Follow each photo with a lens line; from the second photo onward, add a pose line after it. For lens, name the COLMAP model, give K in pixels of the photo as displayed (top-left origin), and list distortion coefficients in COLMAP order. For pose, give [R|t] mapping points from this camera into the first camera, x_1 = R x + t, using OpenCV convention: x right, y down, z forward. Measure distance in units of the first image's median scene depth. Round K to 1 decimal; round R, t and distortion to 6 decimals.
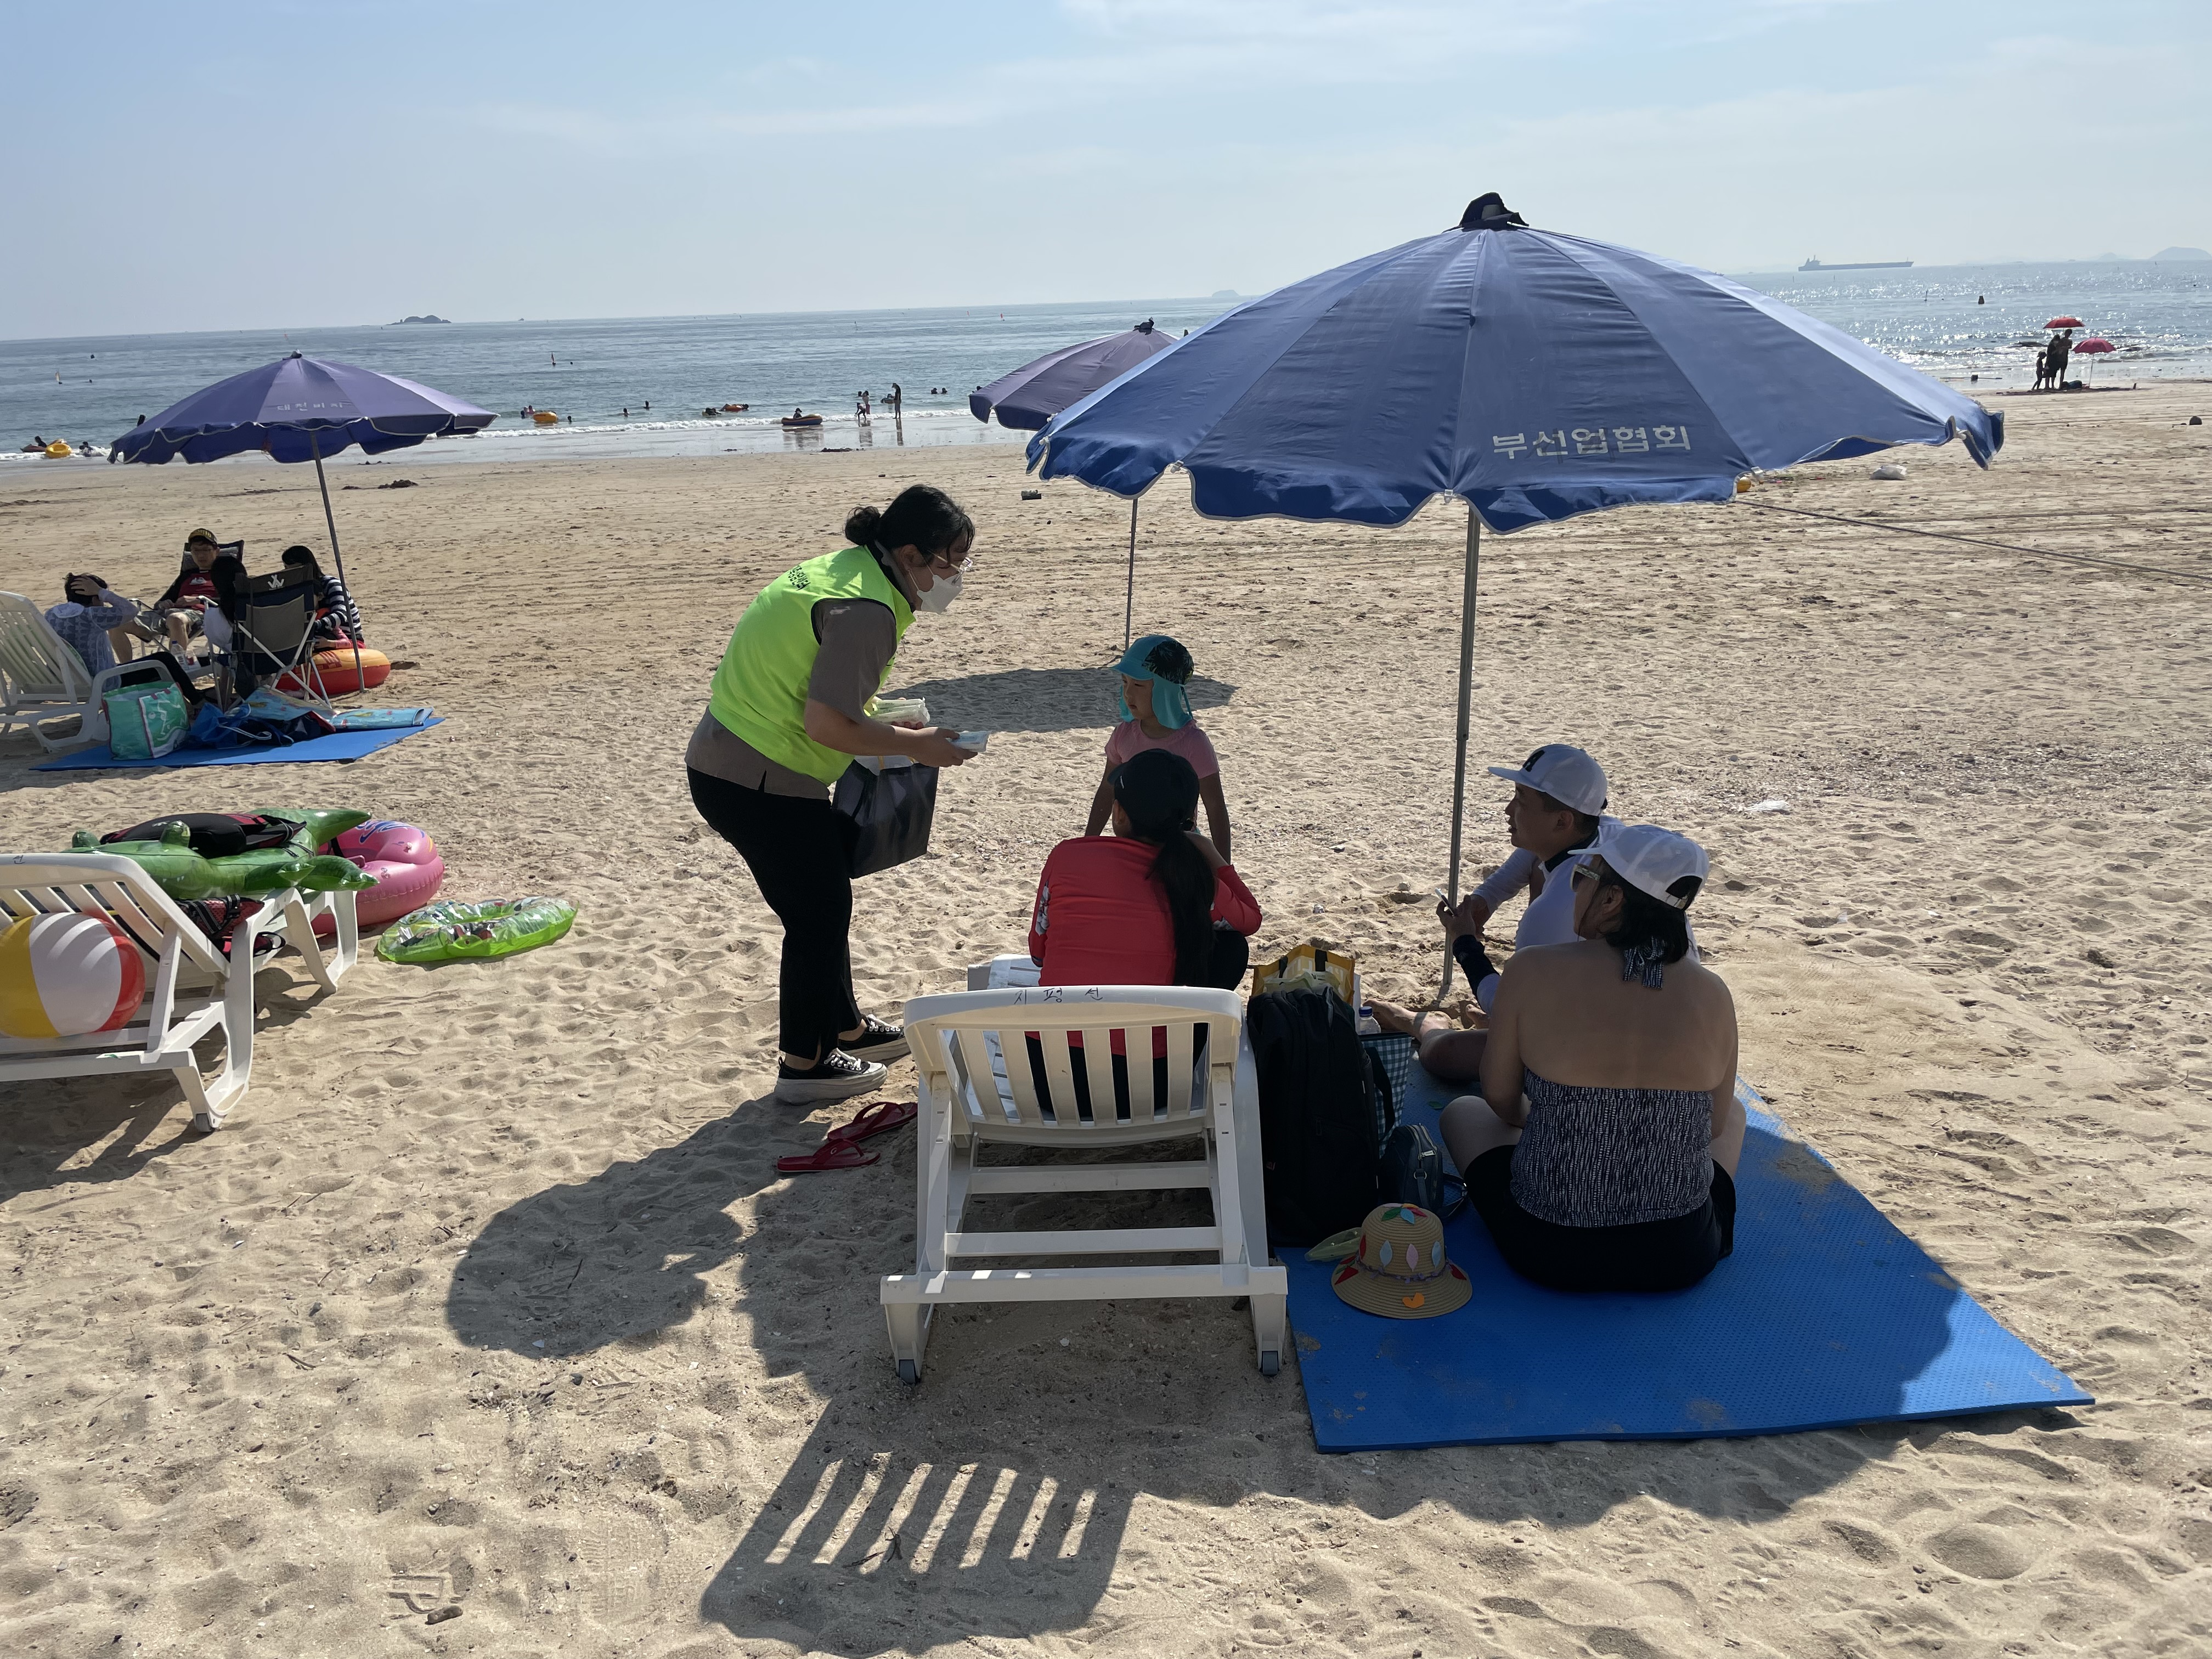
lens RADIAL K [[1697.4, 0, 1115.0], [0, 1697.4, 832.5], [0, 0, 1]] dist [0.001614, -0.031624]
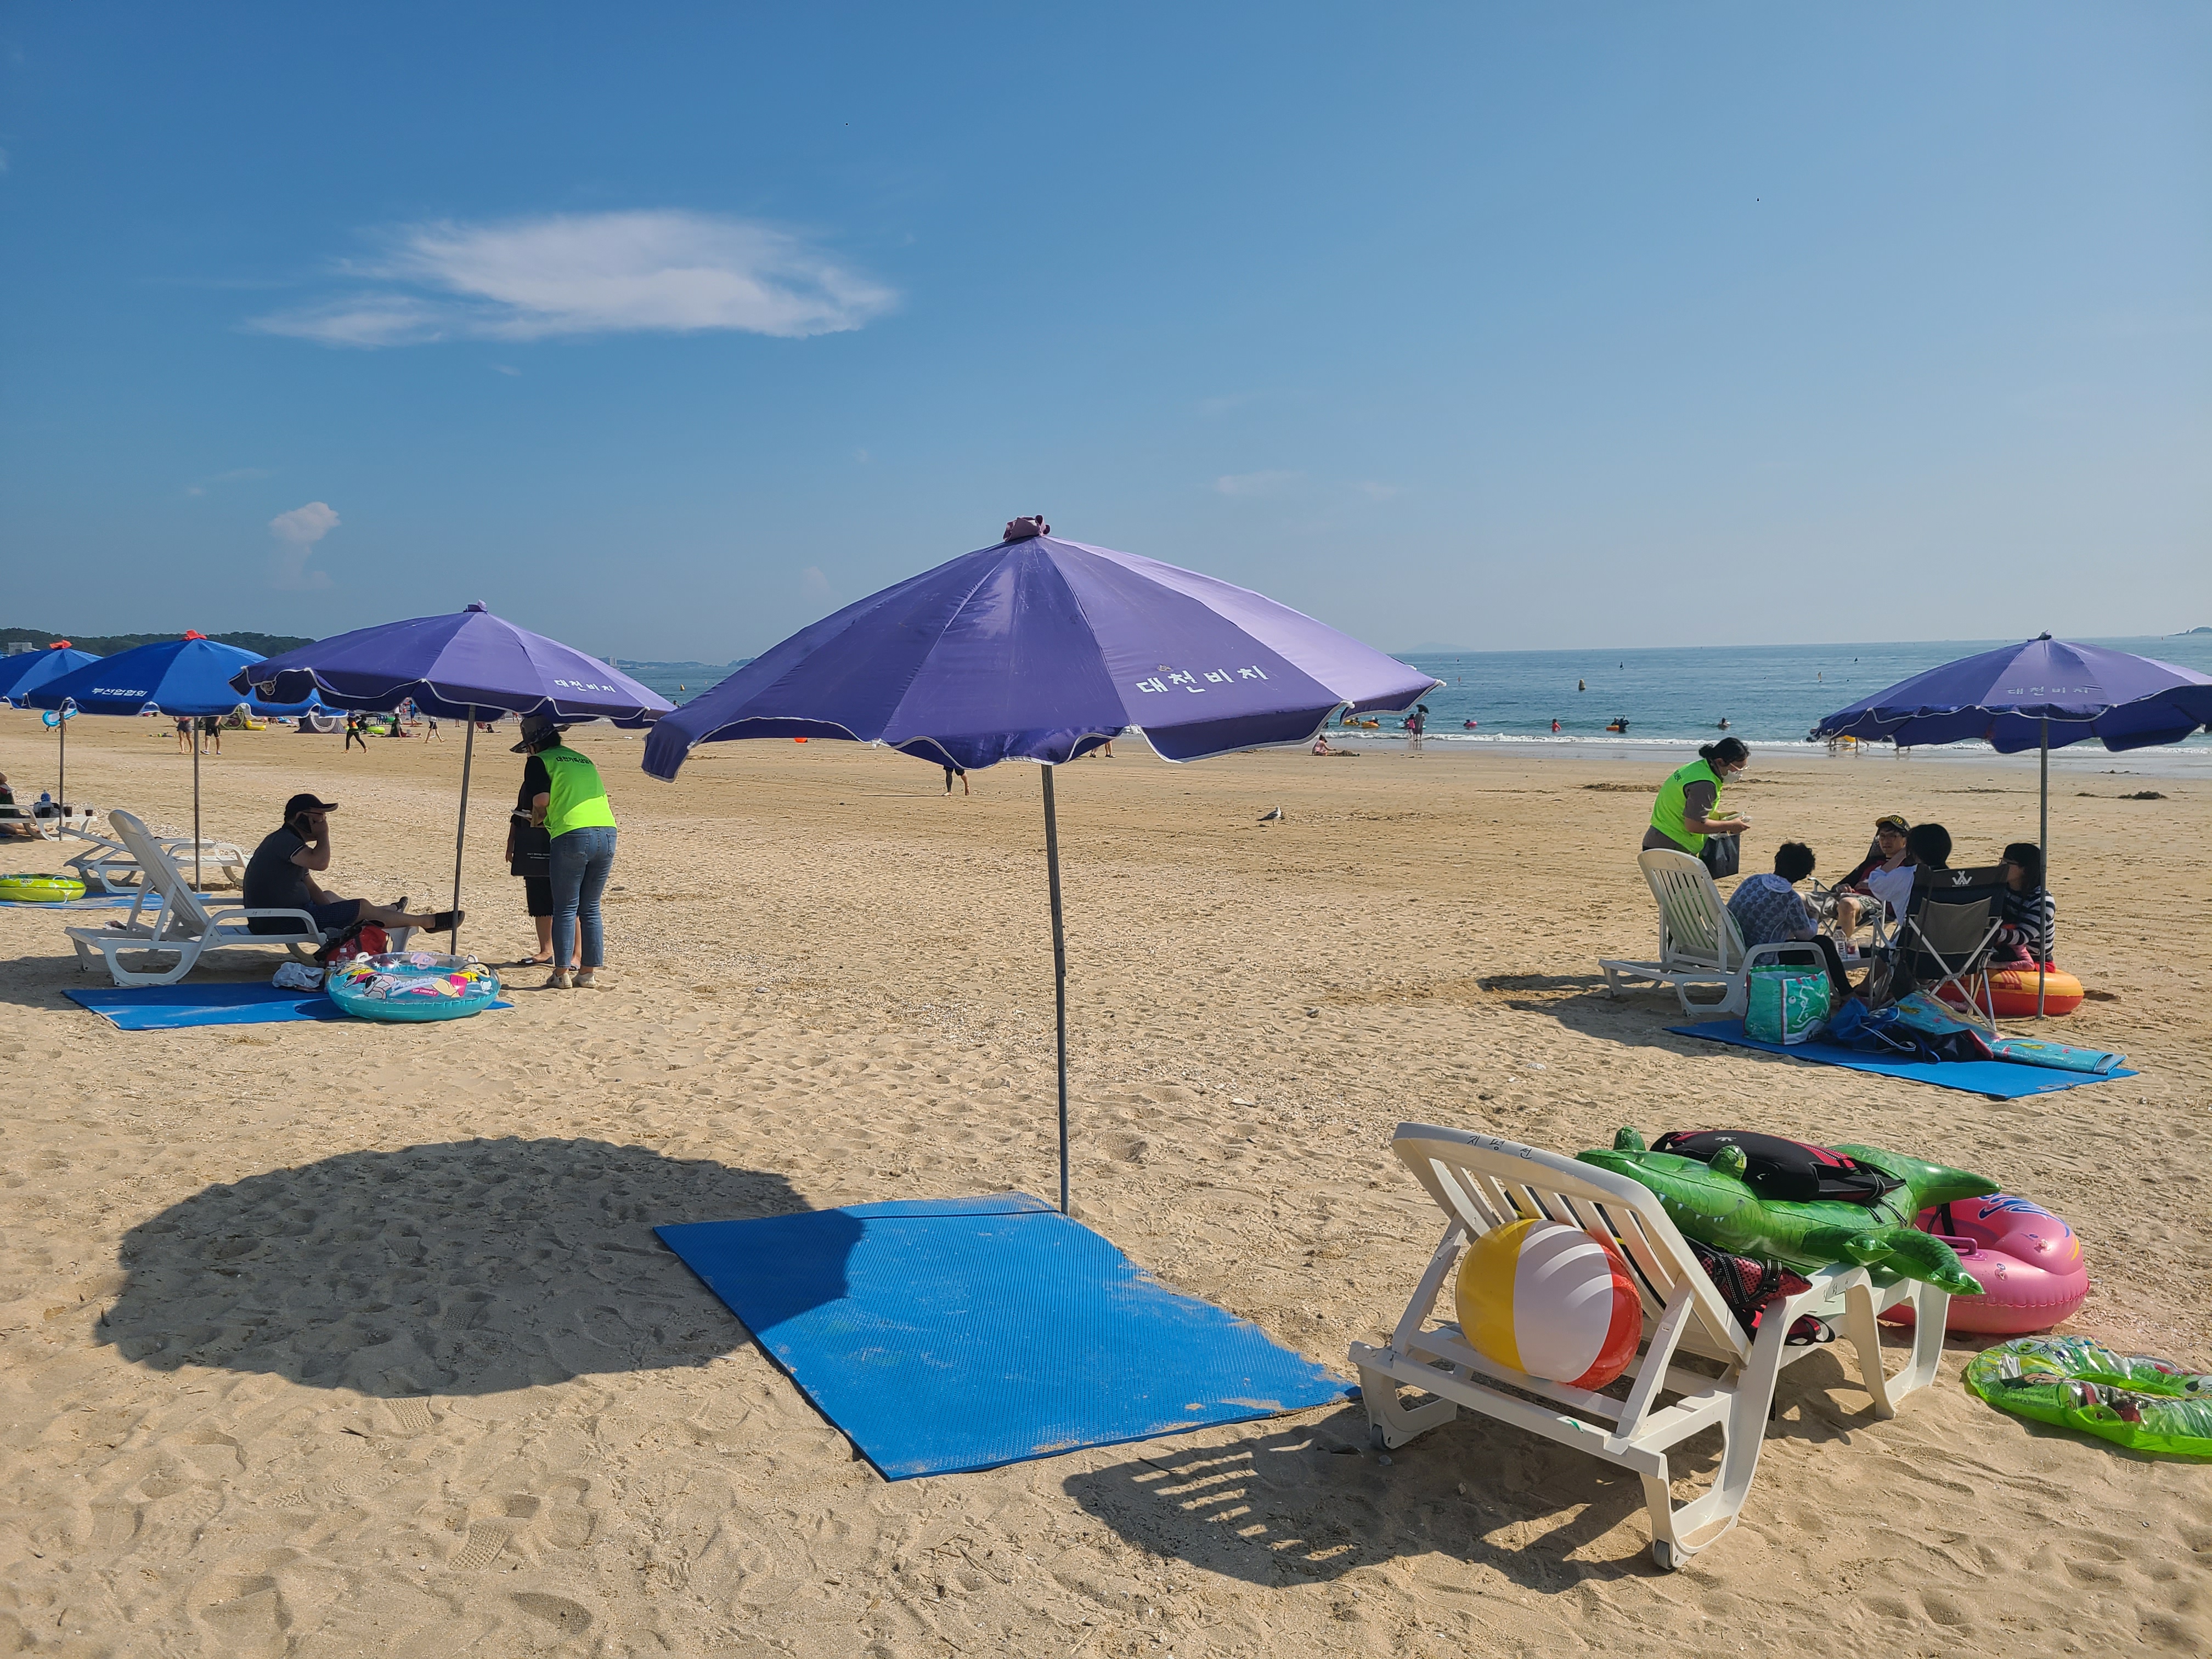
lens RADIAL K [[1670.0, 0, 1103.2], [0, 1670.0, 835.8], [0, 0, 1]] dist [0.056419, -0.019826]
pose [[0.584330, 0.106166, -0.804542, -0.078477], [-0.242934, 0.968825, -0.048596, -0.029966], [0.774301, 0.223847, 0.591904, 0.205053]]
